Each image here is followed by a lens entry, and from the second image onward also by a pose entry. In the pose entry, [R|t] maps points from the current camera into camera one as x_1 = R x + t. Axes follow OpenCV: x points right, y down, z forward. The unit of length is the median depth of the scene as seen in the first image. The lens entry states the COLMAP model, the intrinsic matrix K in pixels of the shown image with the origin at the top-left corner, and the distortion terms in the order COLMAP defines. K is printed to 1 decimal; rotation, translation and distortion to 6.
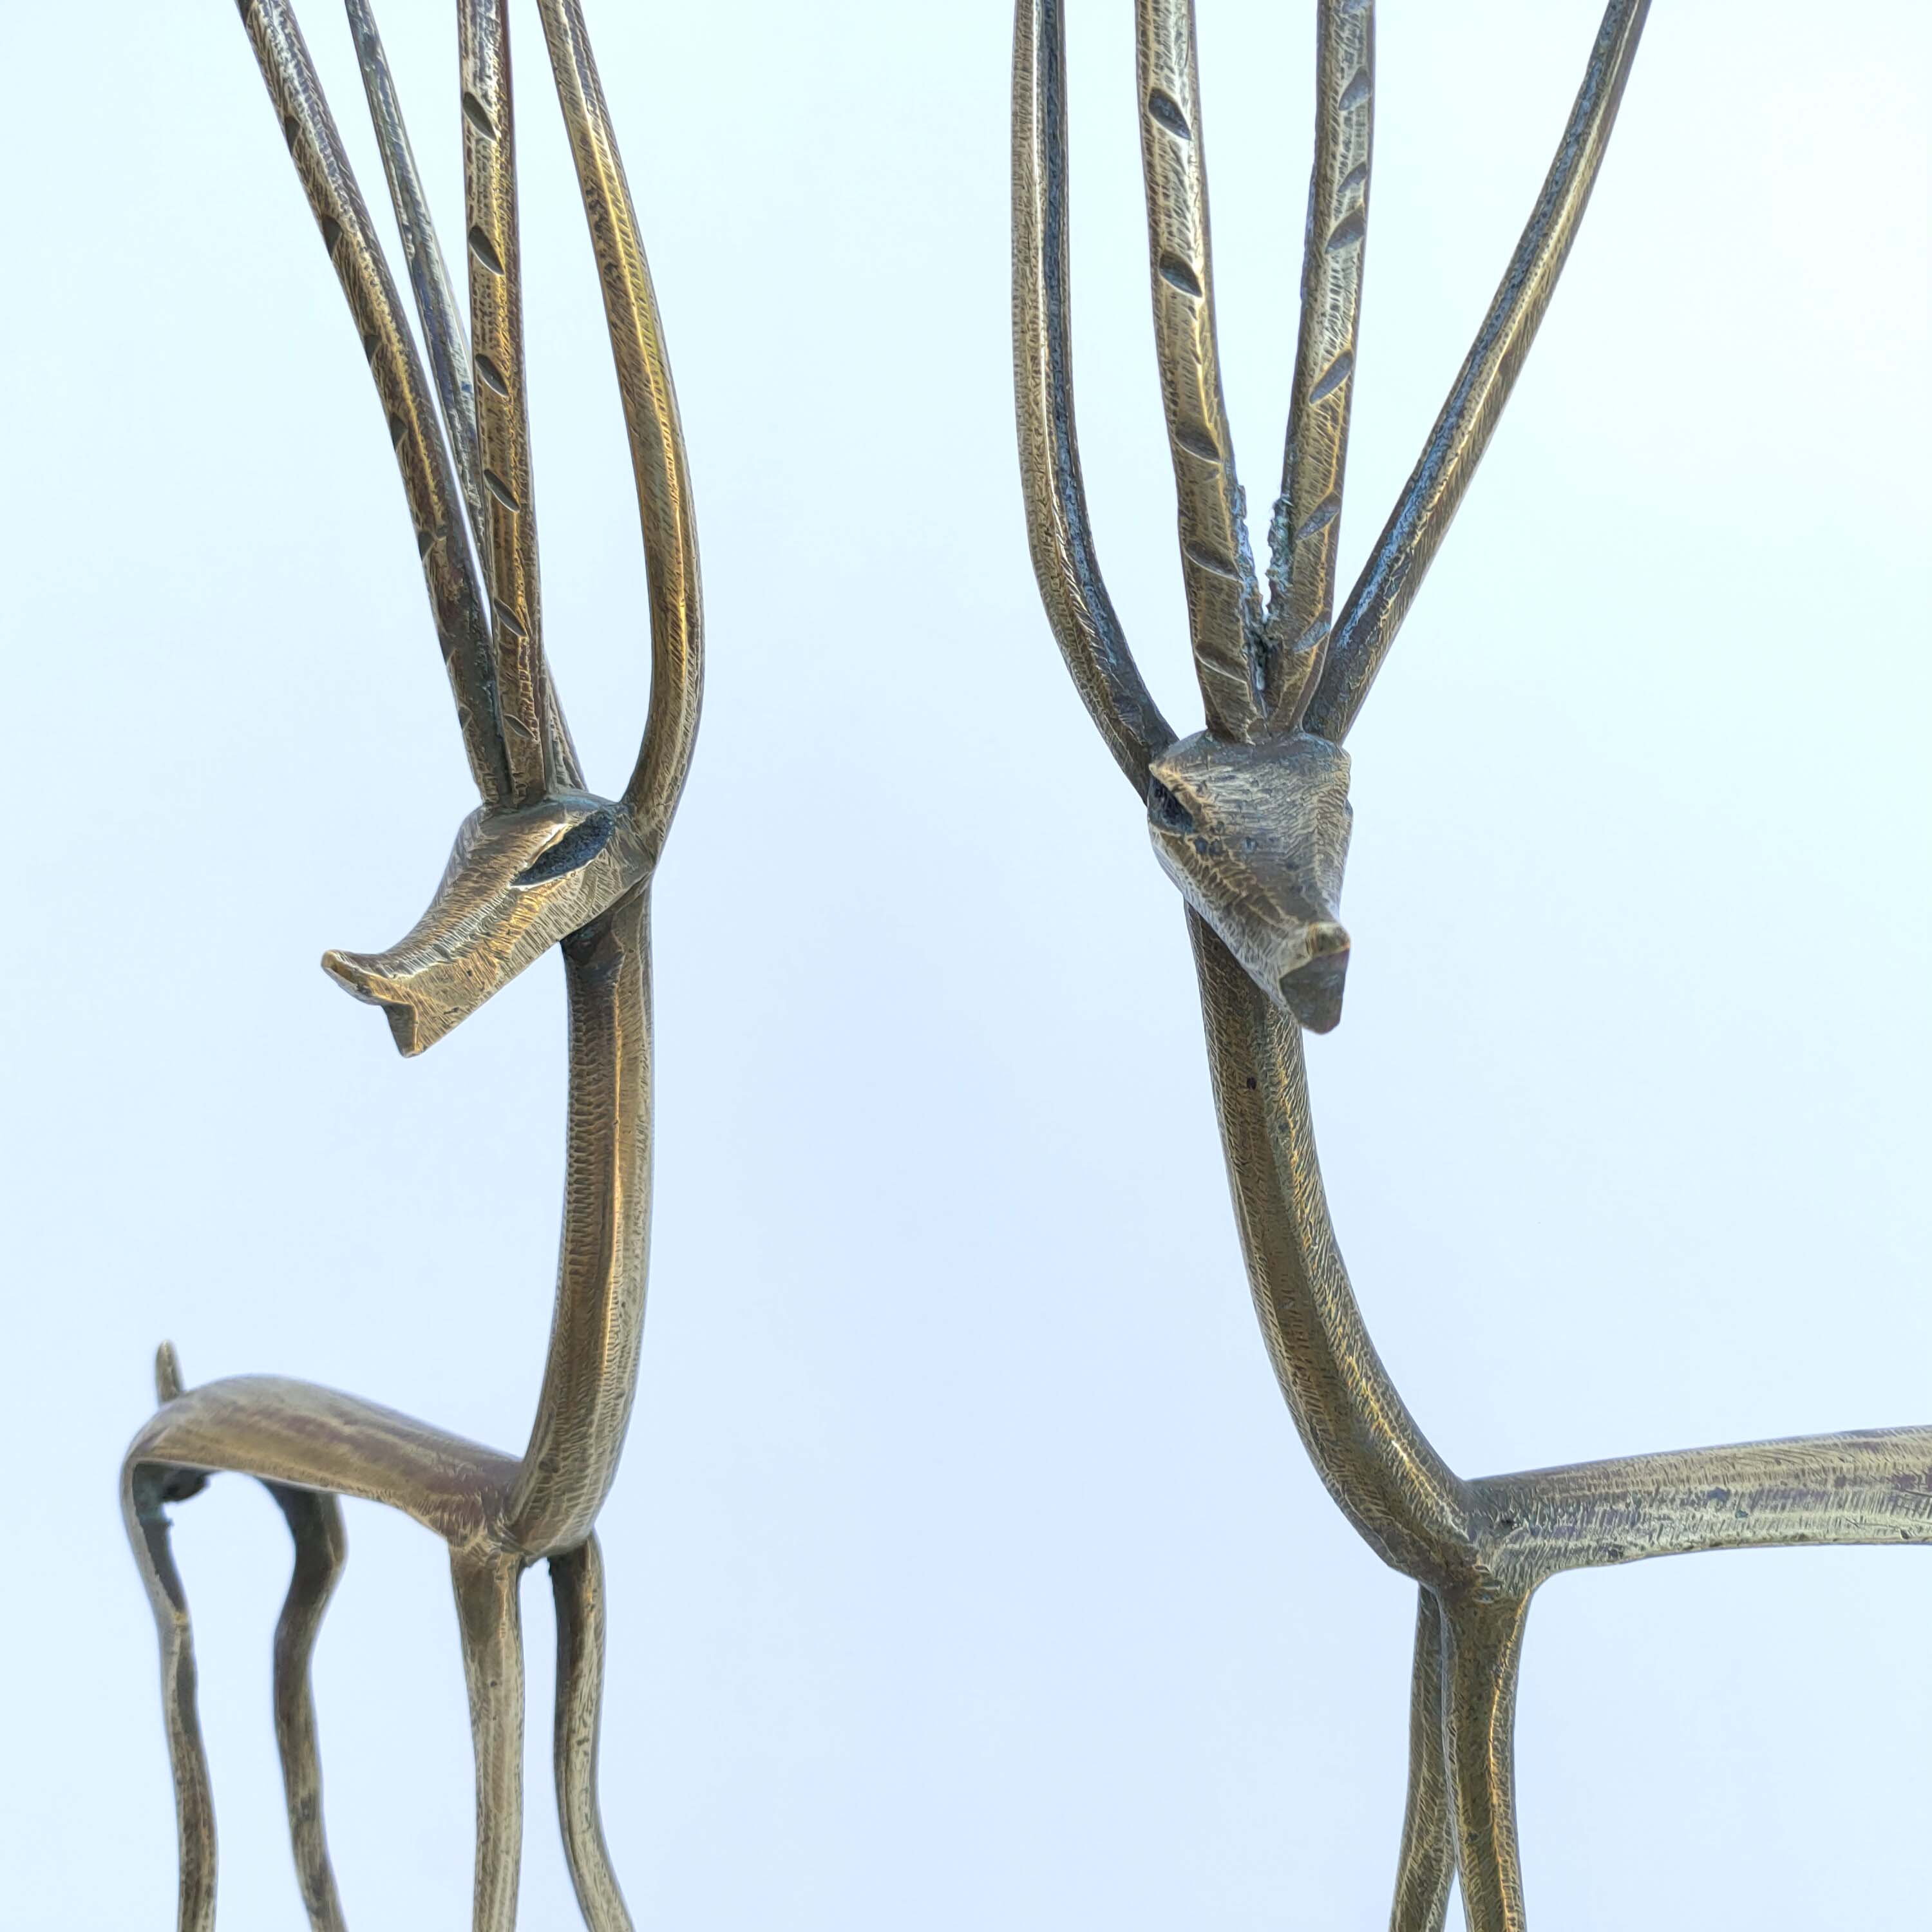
lens RADIAL K [[1978.0, 0, 923.8], [0, 1978.0, 974.4], [0, 0, 1]] dist [0.023924, -0.012969]
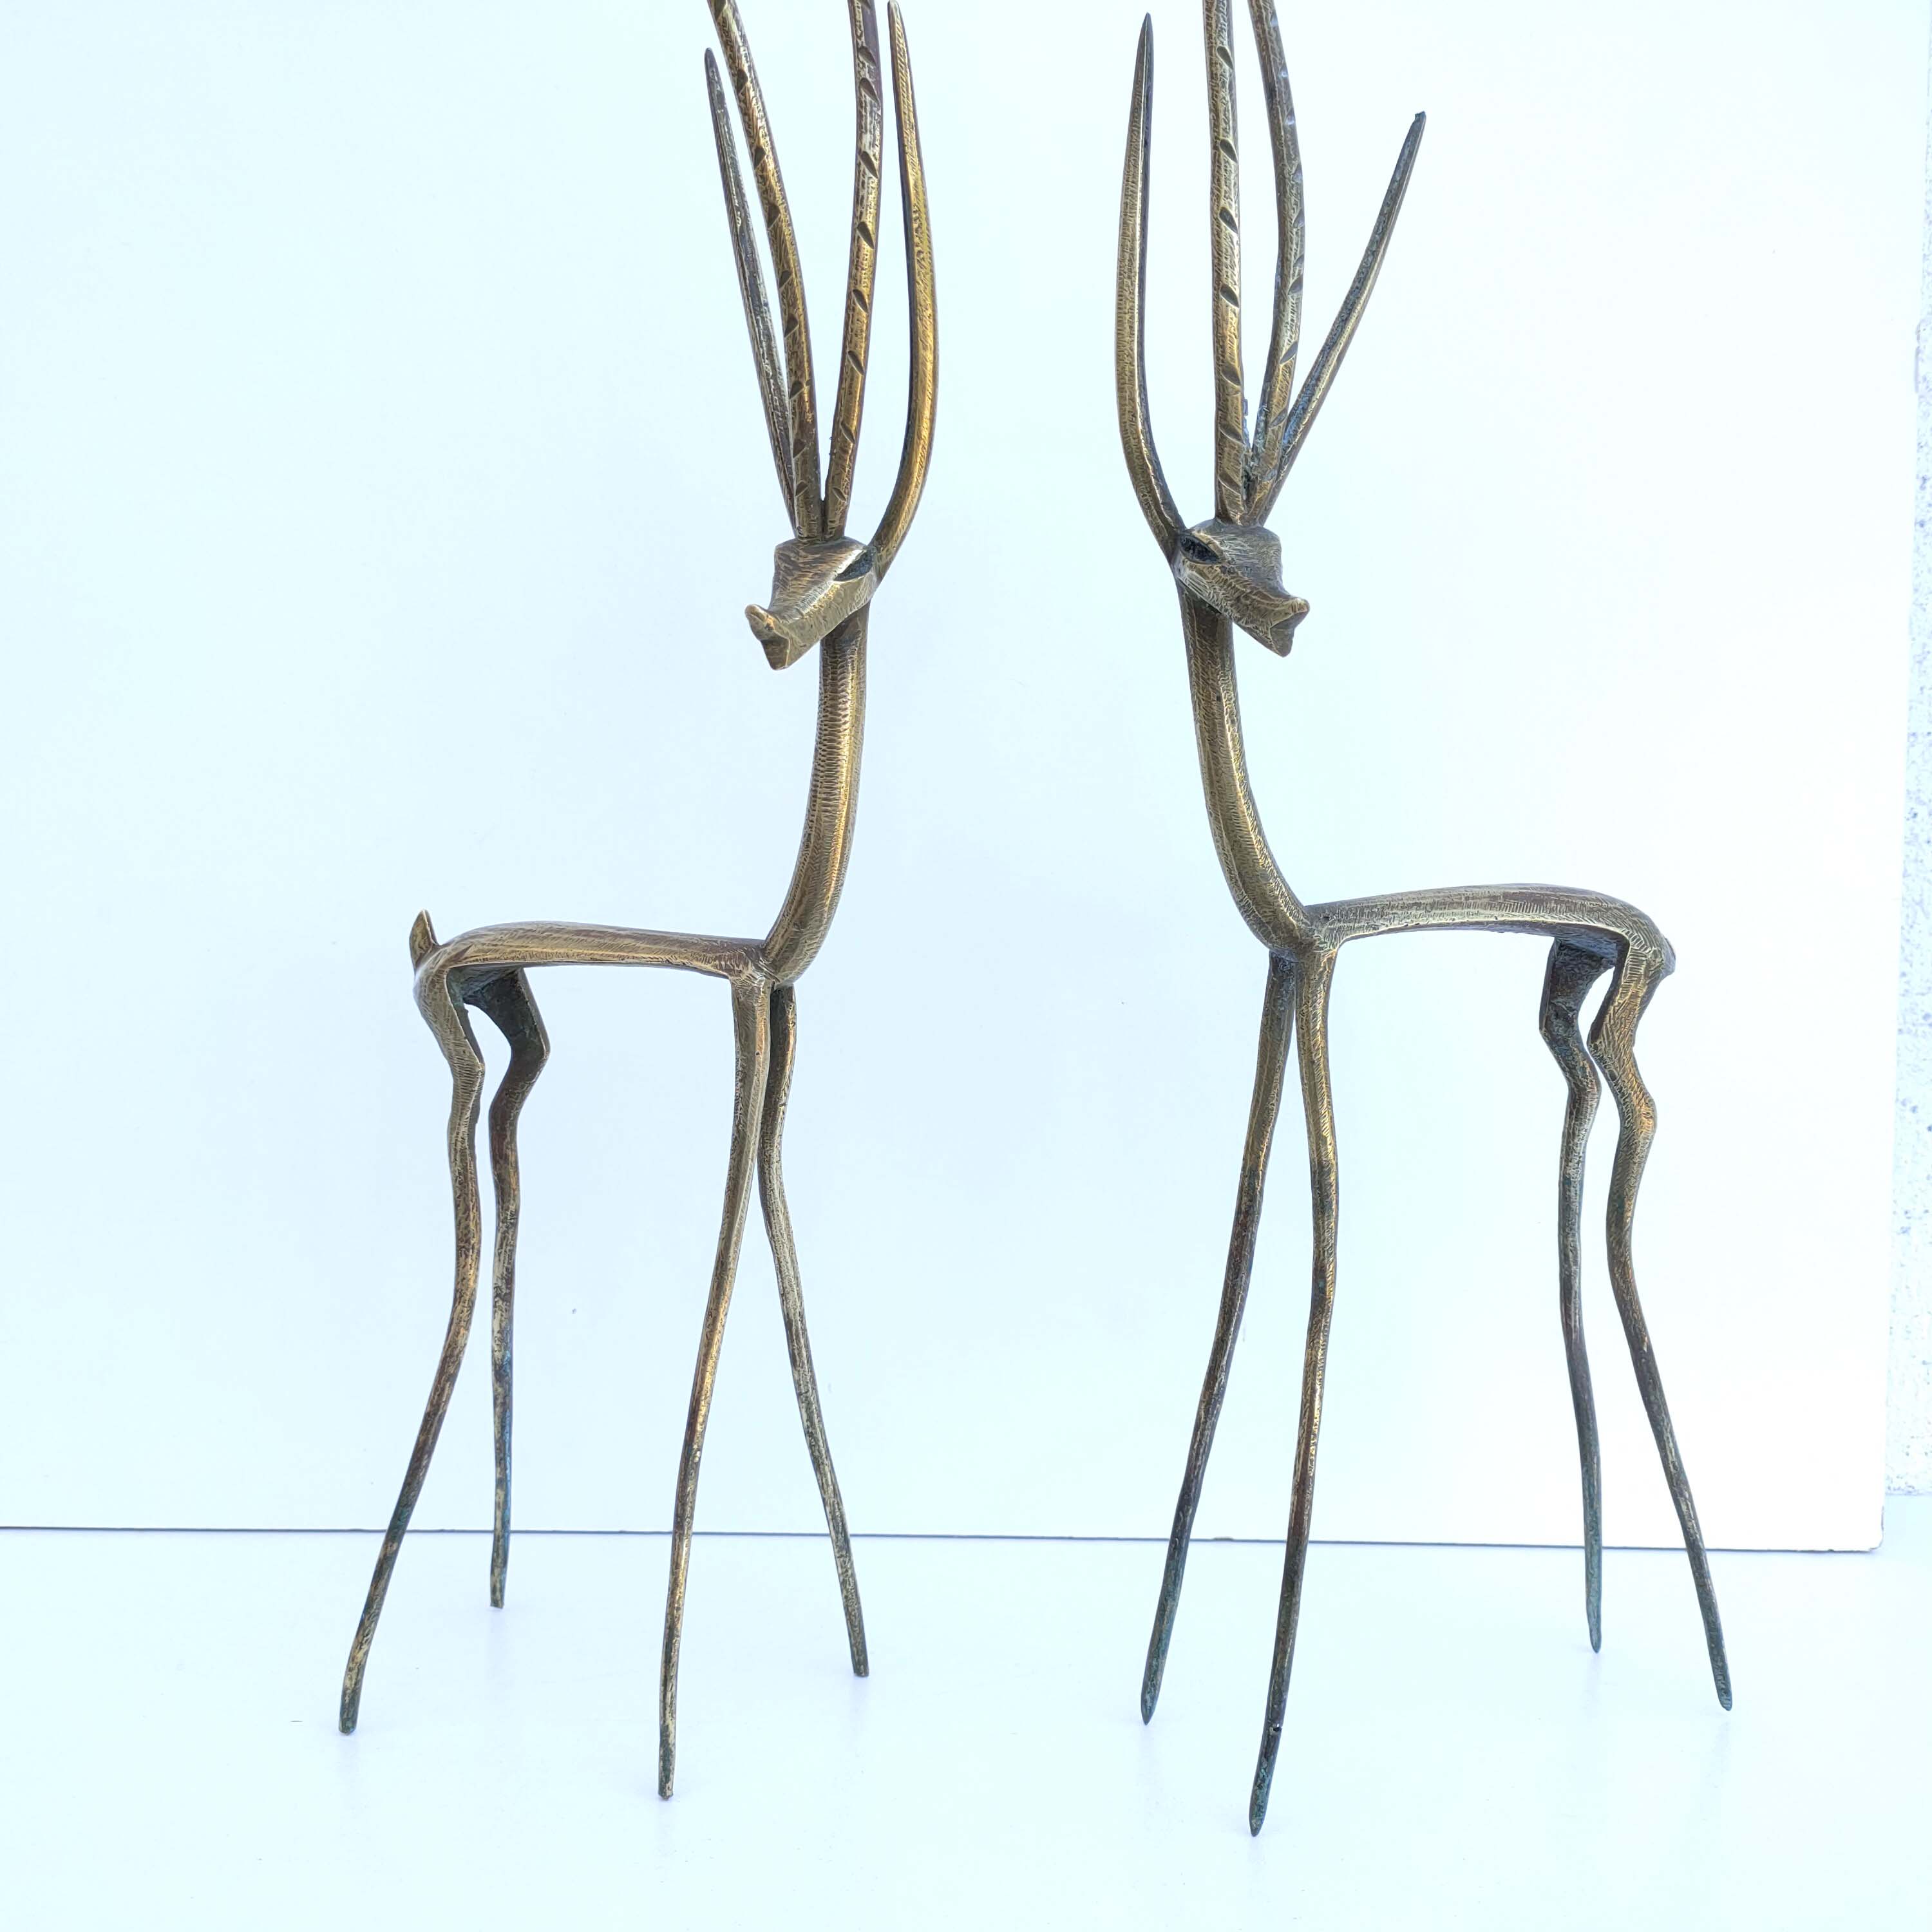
lens RADIAL K [[1978.0, 0, 923.8], [0, 1978.0, 974.4], [0, 0, 1]] dist [0.023924, -0.012969]
pose [[0.948605, 0.018288, 0.315934, -0.808632], [-0.020511, 0.999783, 0.003712, 0.358969], [-0.315798, -0.010001, 0.948774, -0.886773]]
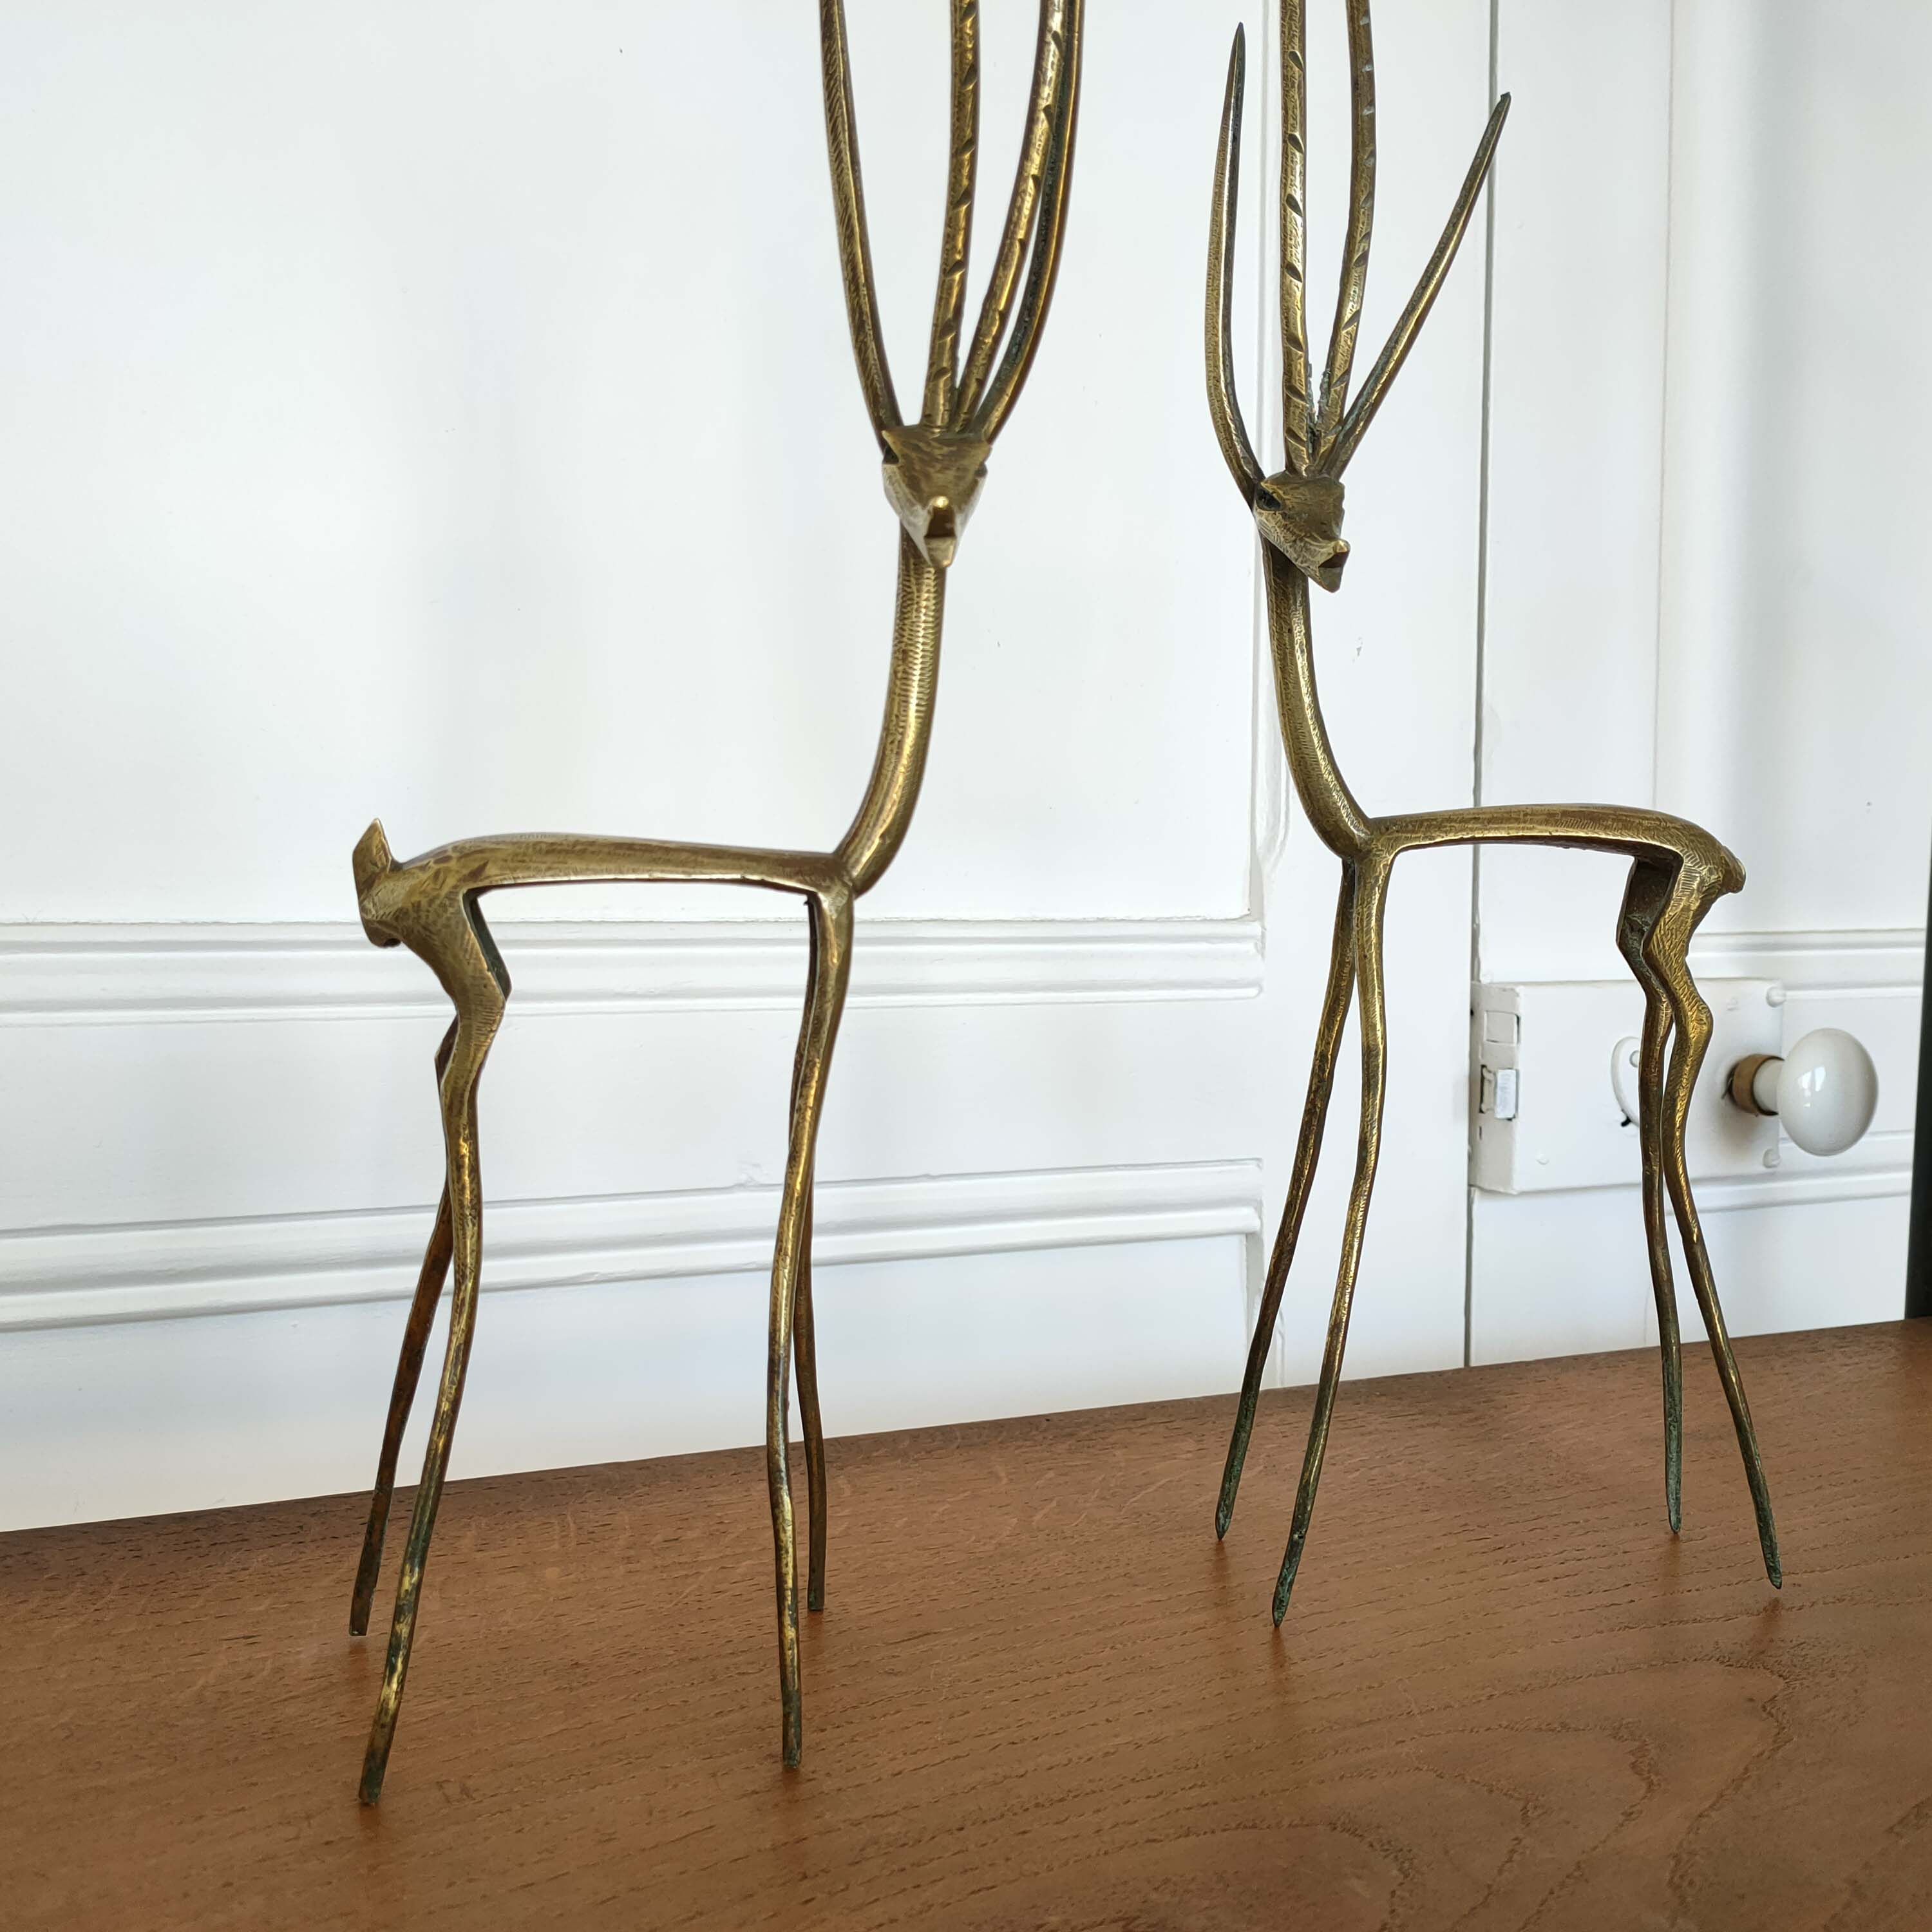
lens RADIAL K [[1978.0, 0, 923.8], [0, 1978.0, 974.4], [0, 0, 1]] dist [0.023924, -0.012969]
pose [[0.993467, 0.051046, 0.102068, -0.500047], [-0.054483, 0.998028, 0.031176, 0.430605], [-0.100275, -0.036533, 0.994289, -1.331555]]
